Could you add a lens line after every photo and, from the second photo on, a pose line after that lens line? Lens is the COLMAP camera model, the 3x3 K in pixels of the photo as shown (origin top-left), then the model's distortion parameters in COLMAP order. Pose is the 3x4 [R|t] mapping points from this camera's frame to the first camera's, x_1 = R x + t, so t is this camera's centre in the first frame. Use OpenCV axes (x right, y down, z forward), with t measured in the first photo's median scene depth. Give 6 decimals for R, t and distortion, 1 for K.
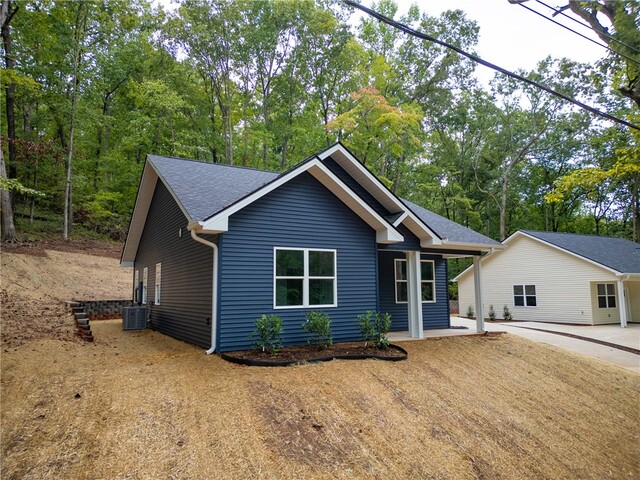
lens RADIAL K [[449.6, 0, 320.0], [0, 449.6, 240.0], [0, 0, 1]] dist [0.032357, -0.002211]
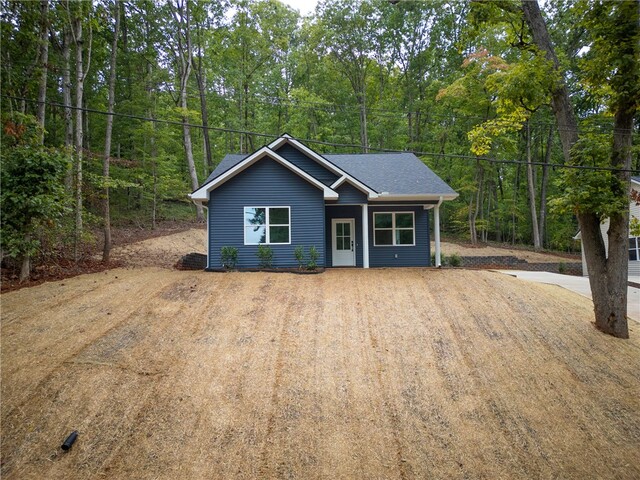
lens RADIAL K [[449.6, 0, 320.0], [0, 449.6, 240.0], [0, 0, 1]] dist [0.032357, -0.002211]
pose [[0.881839, -0.037317, -0.470072, 0.821657], [0.060286, 0.997605, 0.033899, 0.089111], [0.467682, -0.058232, 0.881977, -0.271324]]
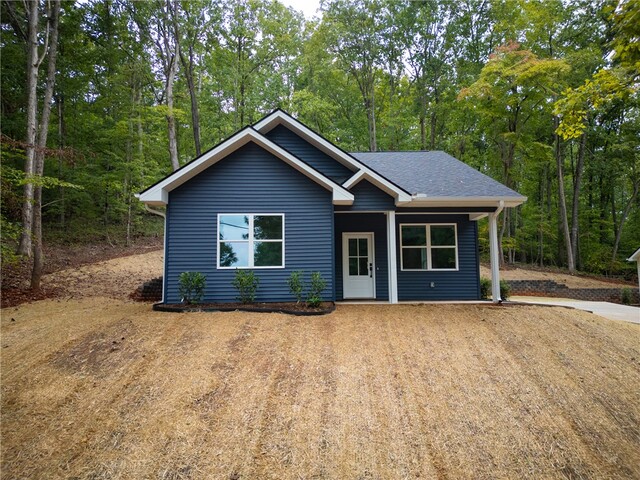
lens RADIAL K [[449.6, 0, 320.0], [0, 449.6, 240.0], [0, 0, 1]] dist [0.032357, -0.002211]
pose [[0.879996, -0.051666, -0.472163, 0.596673], [0.054838, 0.998470, -0.007052, 0.094777], [0.471805, -0.019687, 0.881483, 0.127513]]
